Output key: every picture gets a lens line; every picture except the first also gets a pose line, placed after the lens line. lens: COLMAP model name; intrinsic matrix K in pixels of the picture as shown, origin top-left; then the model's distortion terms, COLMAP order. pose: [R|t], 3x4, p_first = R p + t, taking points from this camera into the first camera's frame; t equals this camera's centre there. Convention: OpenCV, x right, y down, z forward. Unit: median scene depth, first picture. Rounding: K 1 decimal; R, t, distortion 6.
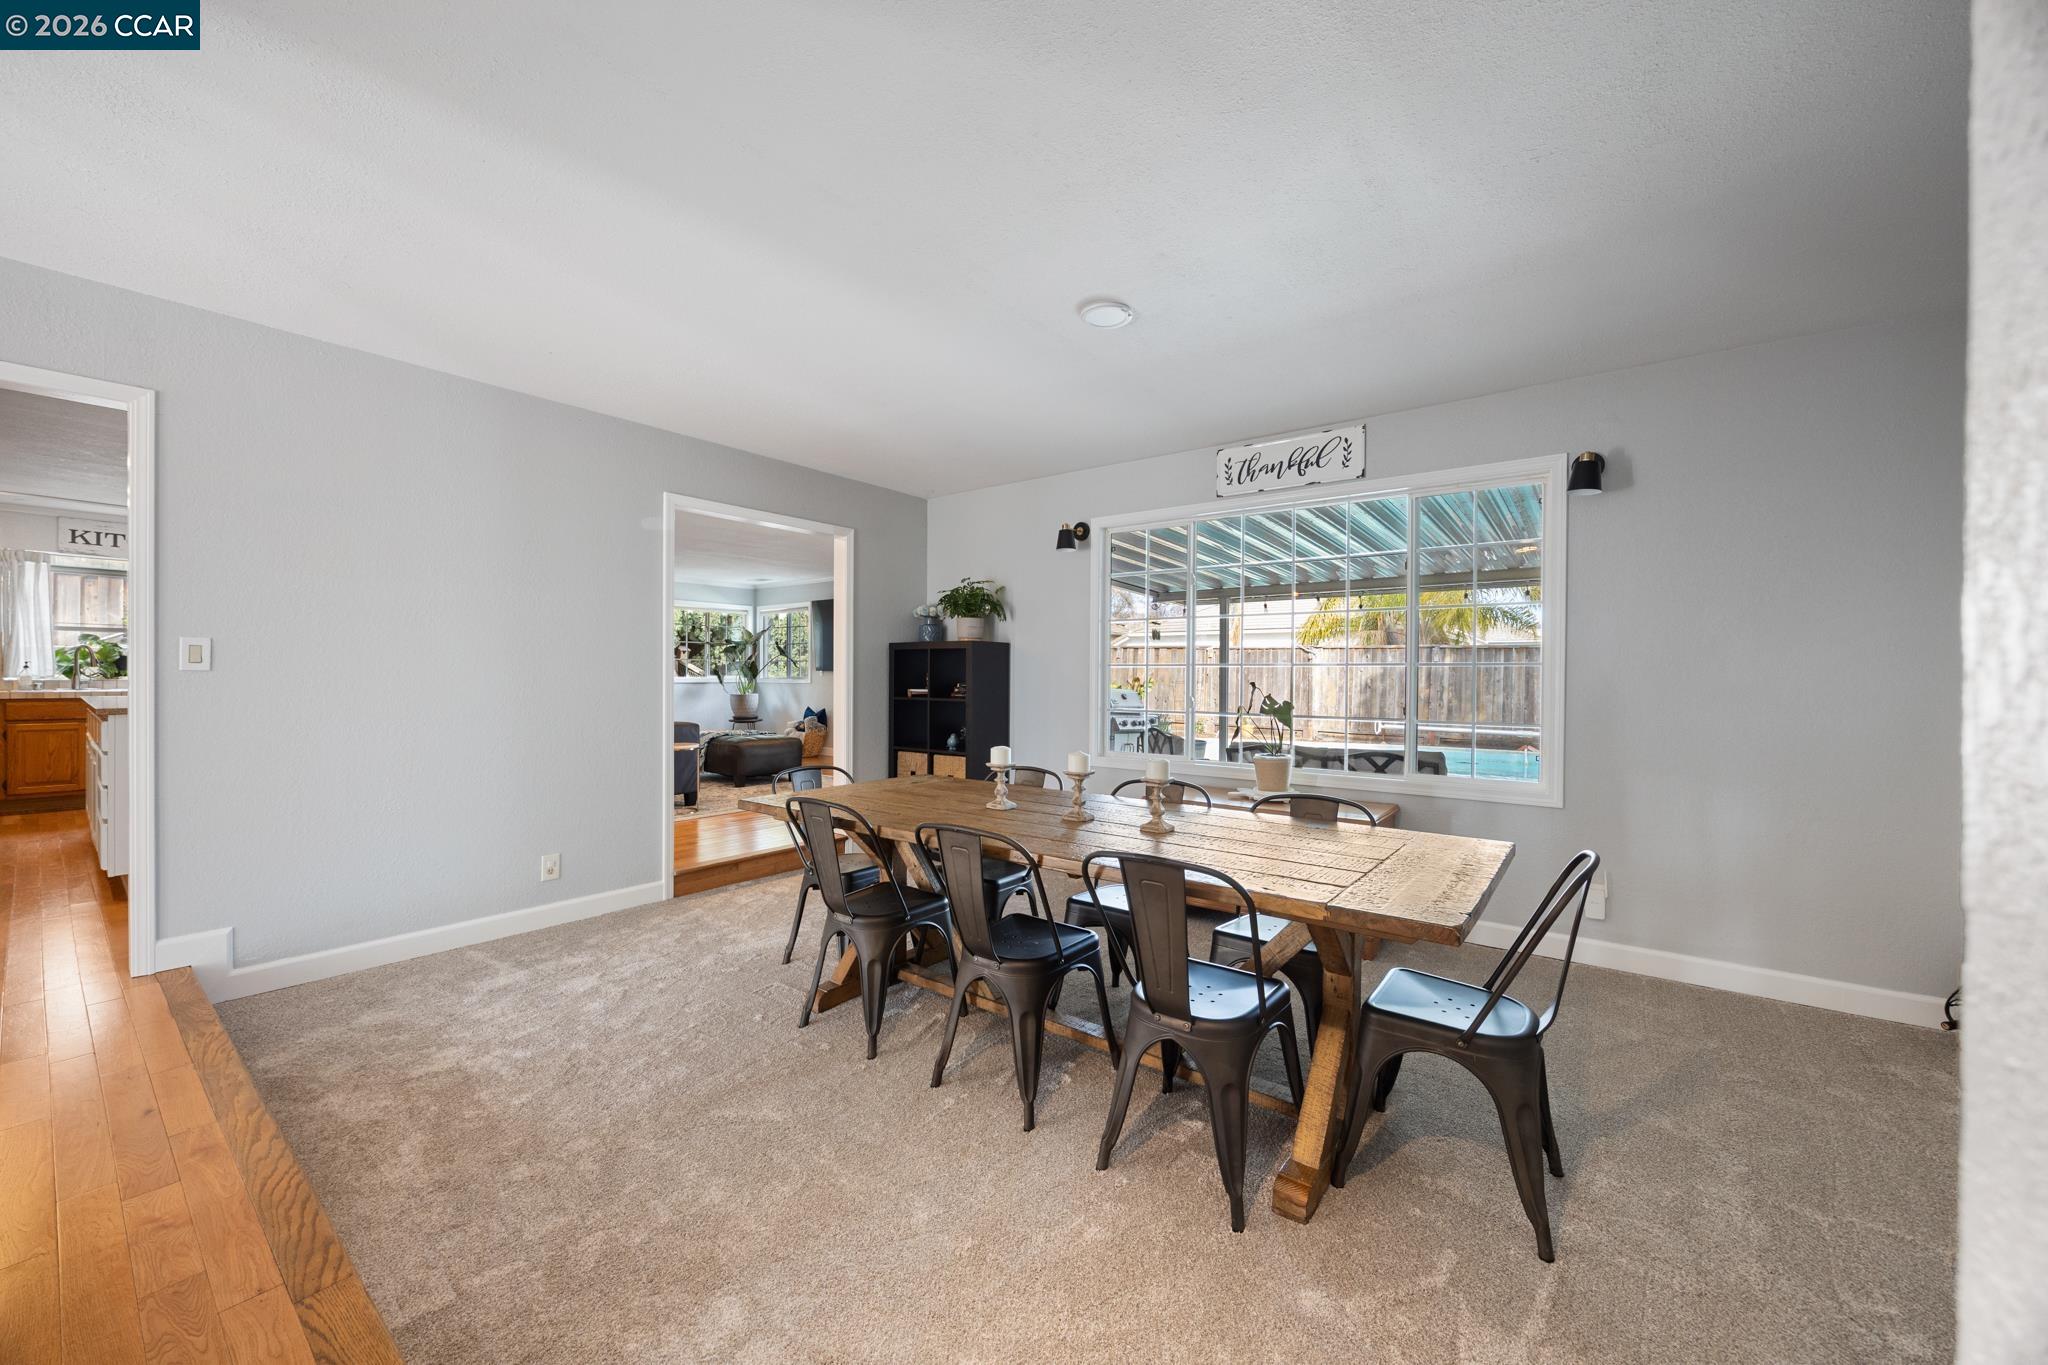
lens RADIAL K [[769.0, 0, 1019.9], [0, 769.0, 682.6], [0, 0, 1]] dist [-0.006008, 0.001661]
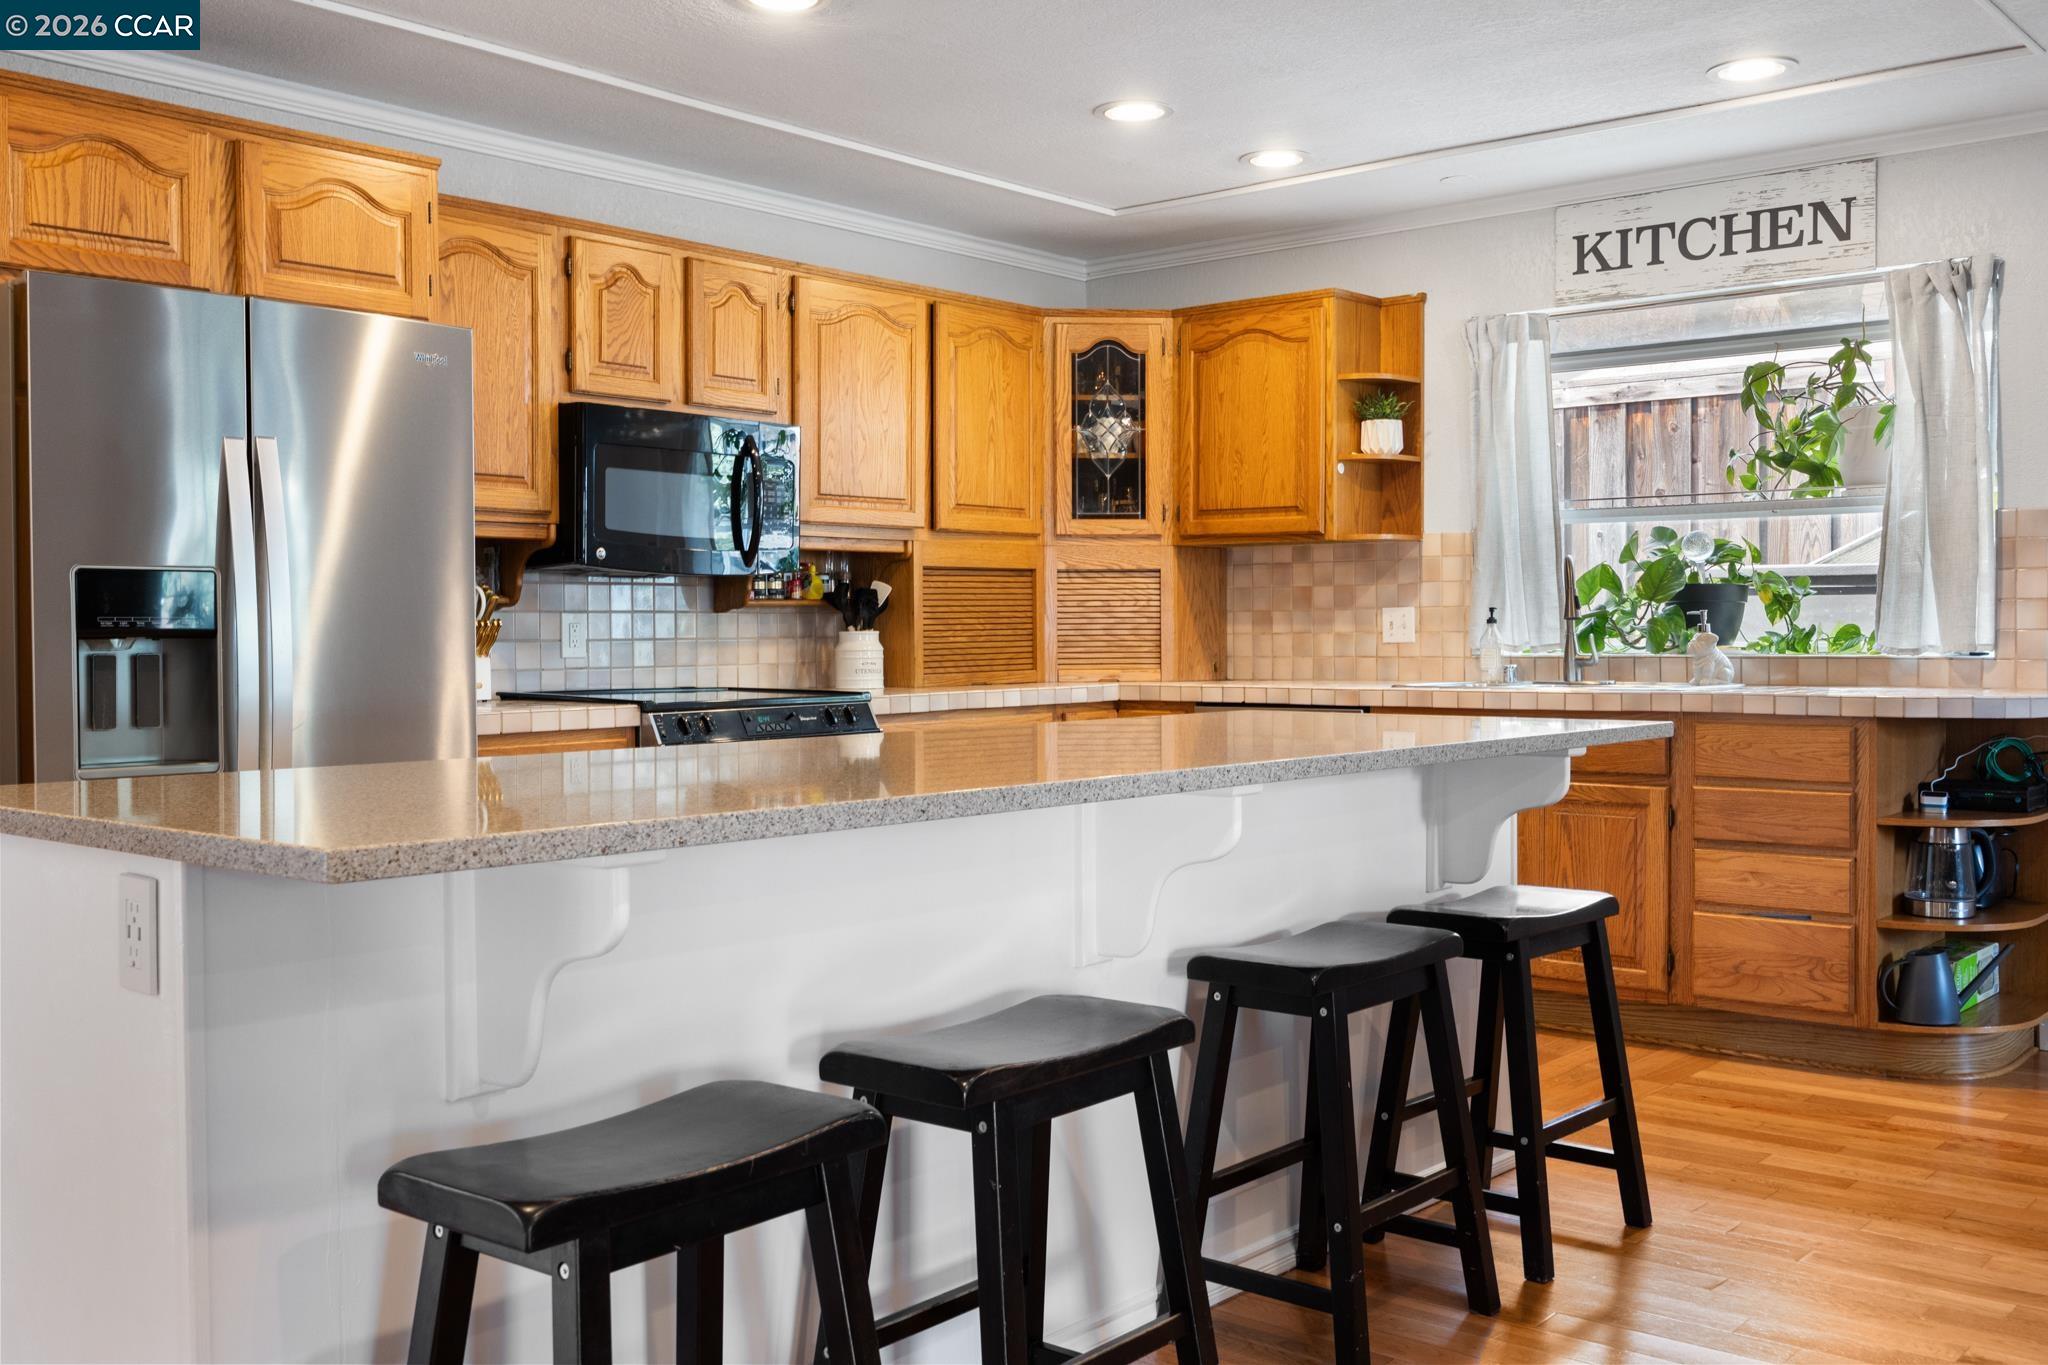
lens RADIAL K [[1918.9, 0, 1029.6], [0, 1918.9, 675.1], [0, 0, 1]] dist [0.004324, 0.000000]
pose [[-0.046720, 0.015489, -0.998788, -0.484597], [-0.002213, 0.999876, 0.015609, -0.012182], [0.998906, 0.002939, -0.046680, 1.167680]]
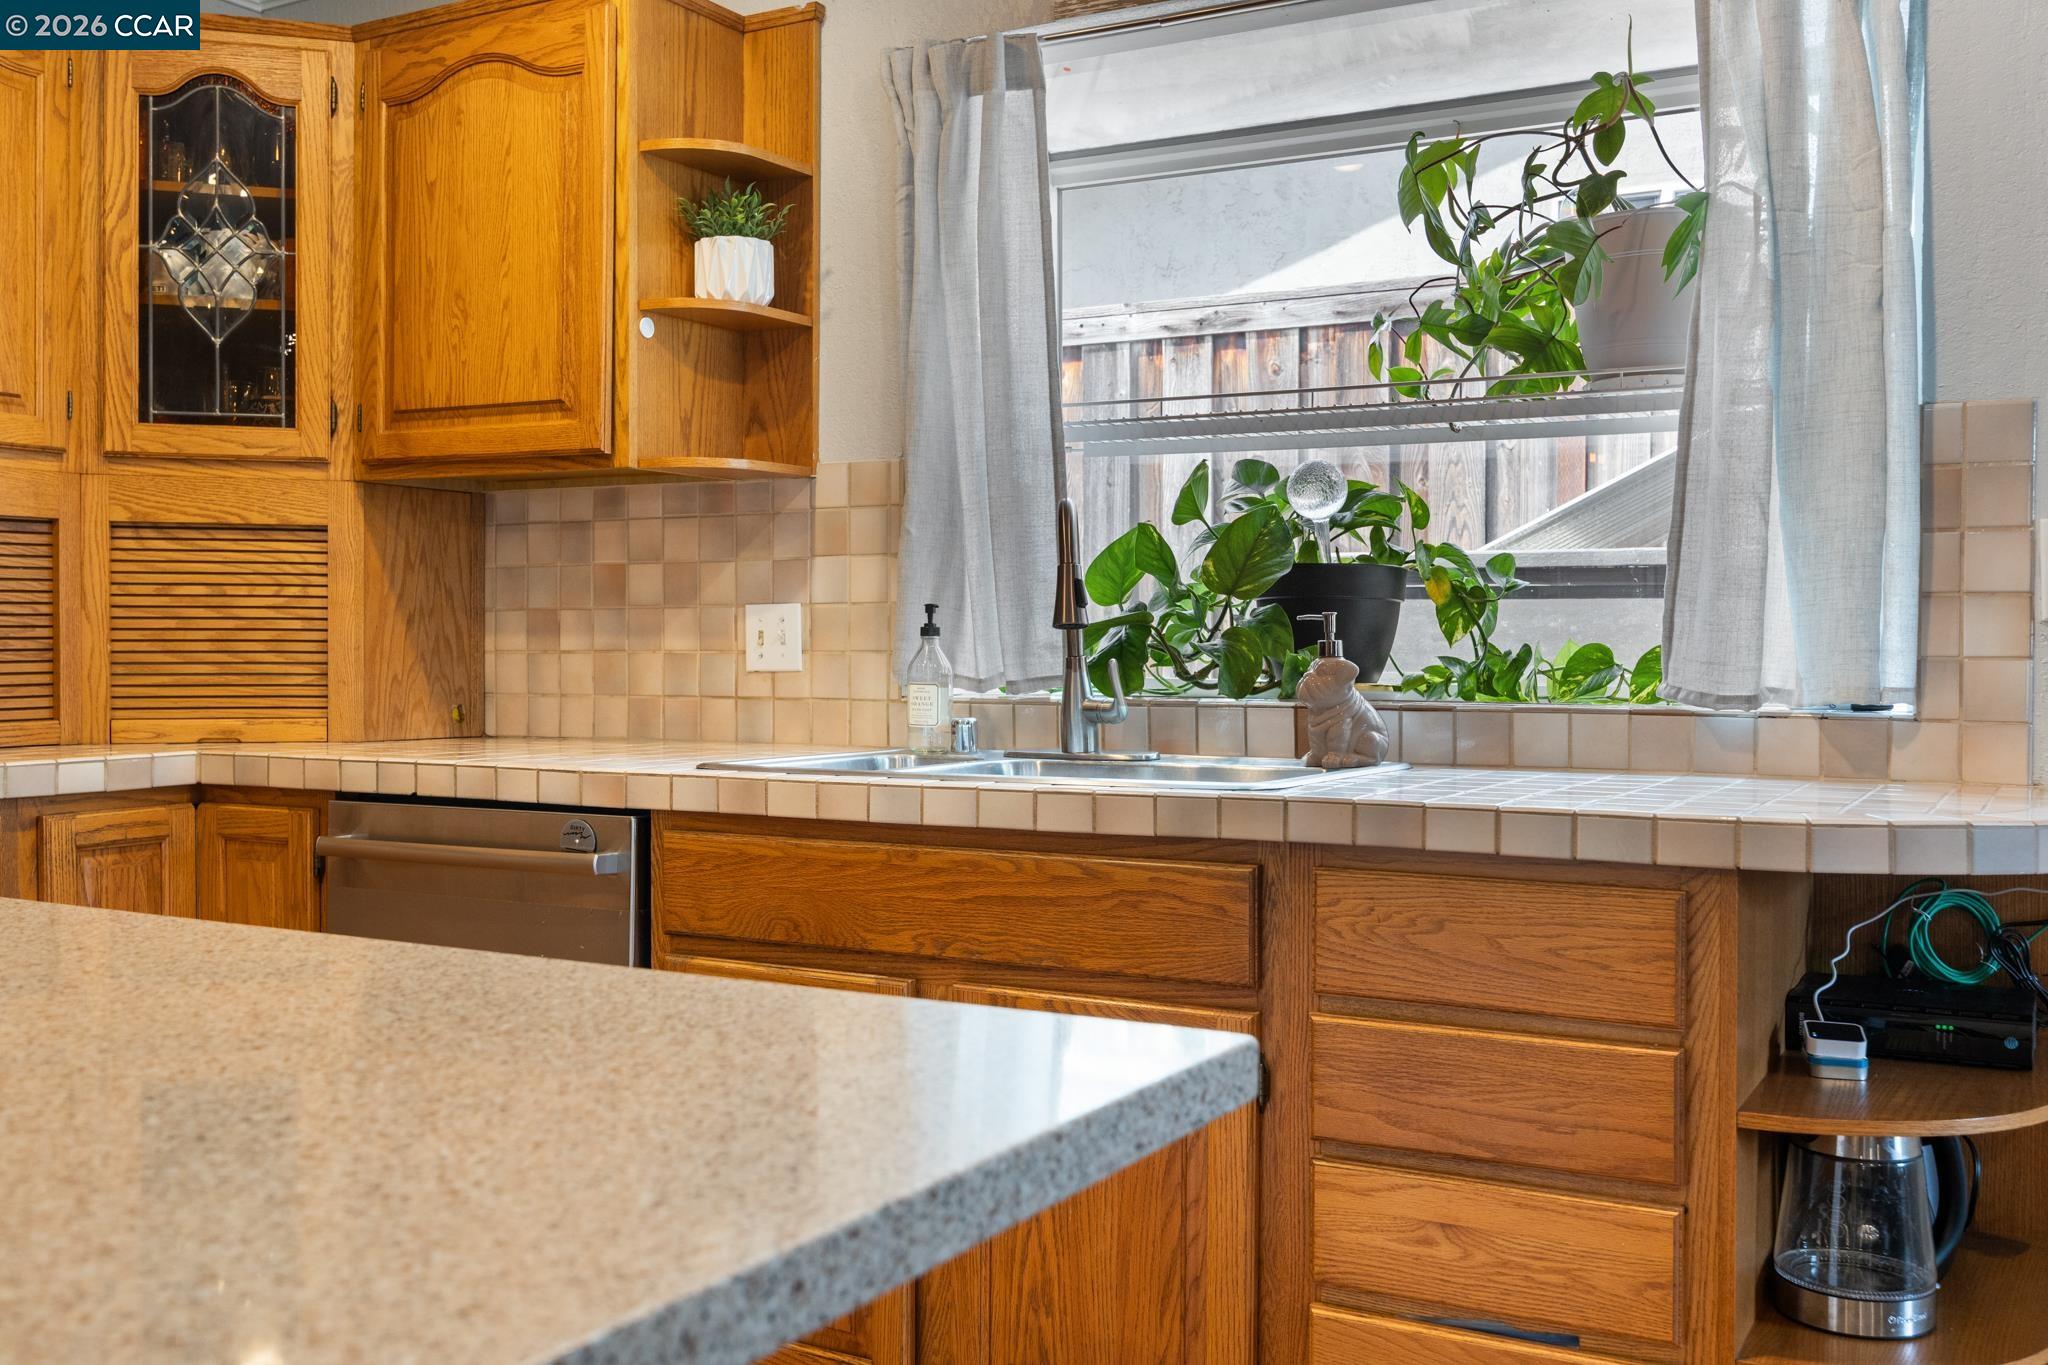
lens RADIAL K [[1918.9, 0, 1030.1], [0, 1918.9, 675.3], [0, 0, 1]] dist [0.004324, 0.000000]
pose [[0.148414, 0.006989, -0.988901, -1.168917], [-0.010395, 0.999931, 0.005507, -0.018293], [0.988871, 0.009462, 0.148477, 1.364115]]
